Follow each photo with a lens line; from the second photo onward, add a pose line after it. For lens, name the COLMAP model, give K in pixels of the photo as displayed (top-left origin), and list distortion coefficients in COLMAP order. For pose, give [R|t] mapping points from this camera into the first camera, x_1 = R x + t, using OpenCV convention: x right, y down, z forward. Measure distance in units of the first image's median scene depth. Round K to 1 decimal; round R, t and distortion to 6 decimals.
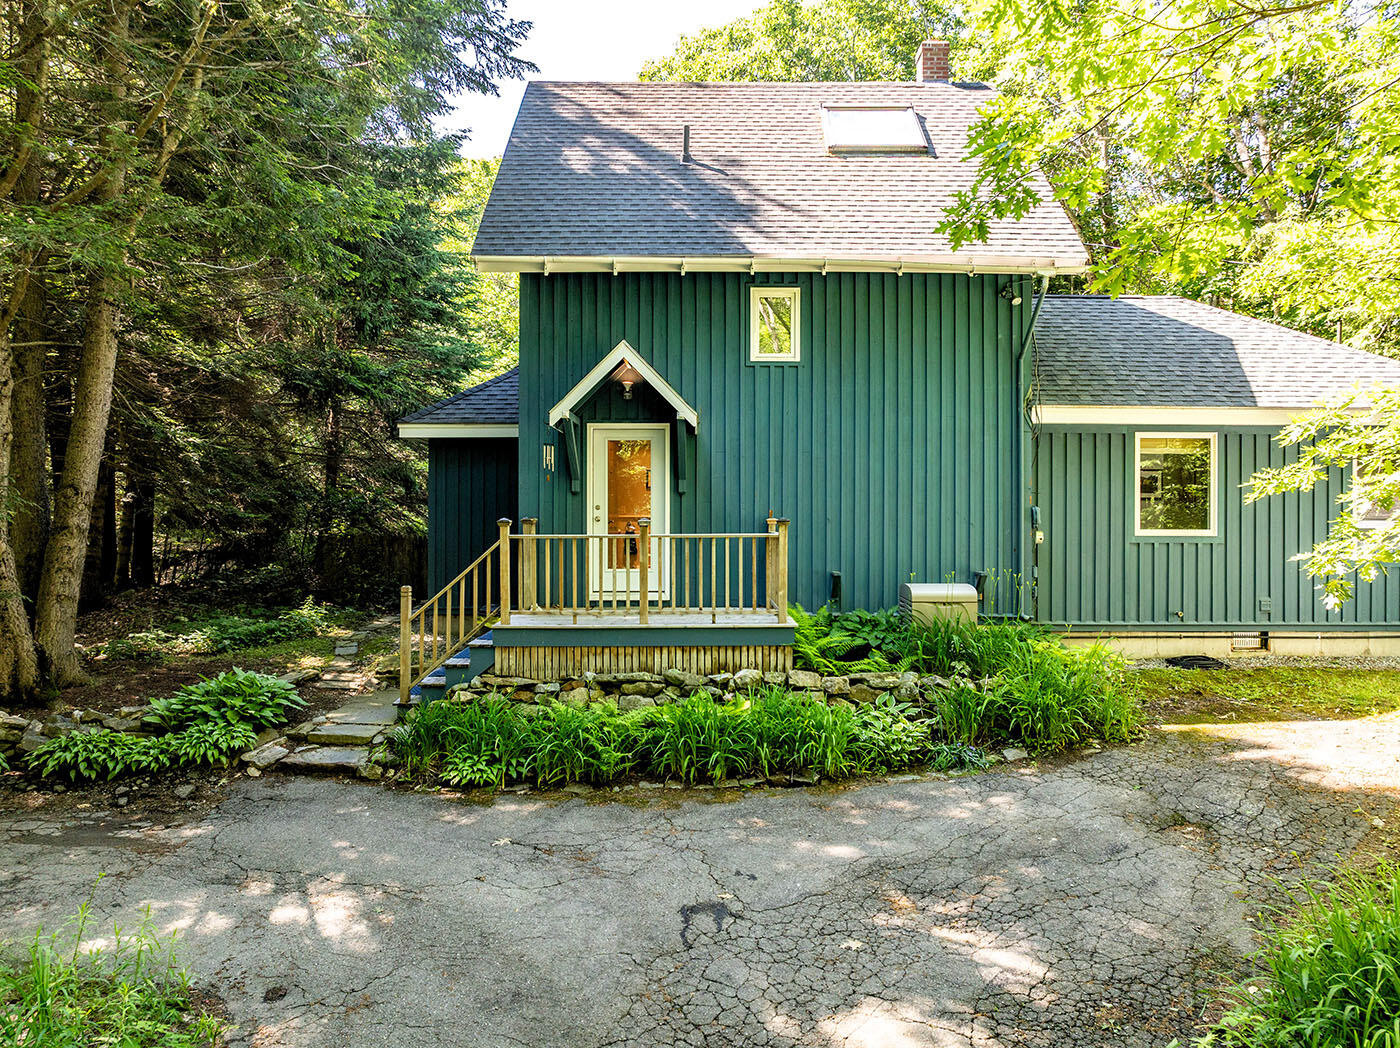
lens RADIAL K [[979.1, 0, 706.8], [0, 979.1, 527.7], [0, 0, 1]] dist [-0.031812, 0.010408]
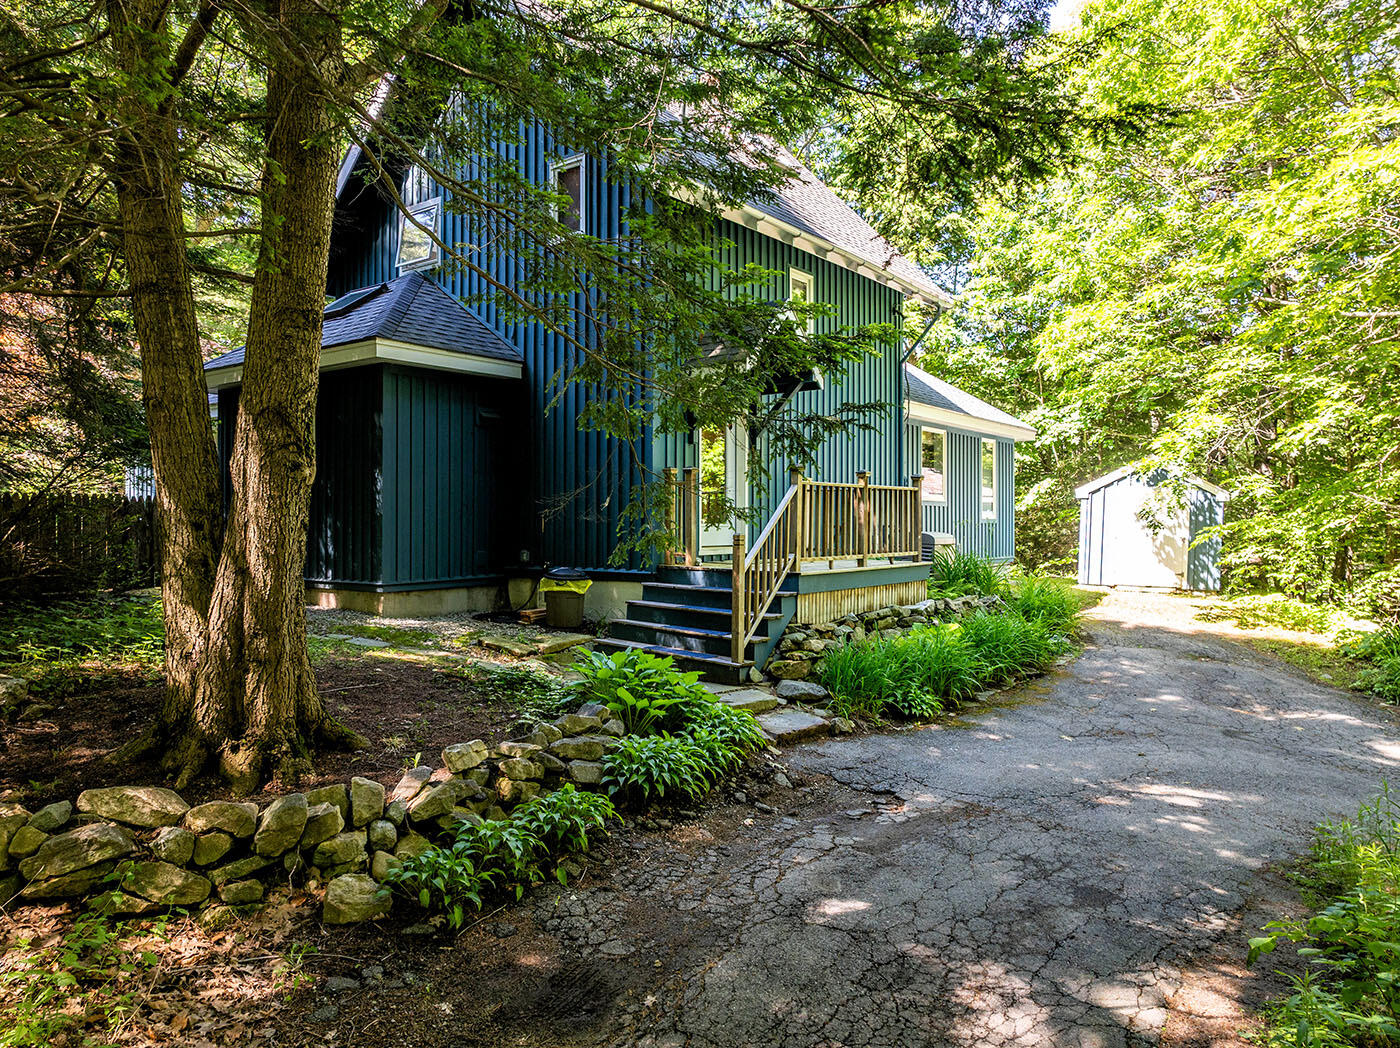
lens RADIAL K [[979.1, 0, 706.8], [0, 979.1, 527.7], [0, 0, 1]] dist [-0.031812, 0.010408]
pose [[0.614316, -0.004237, 0.789049, -0.942111], [-0.002435, 0.999971, 0.007266, 0.042453], [-0.789056, -0.006385, 0.614288, 0.424785]]
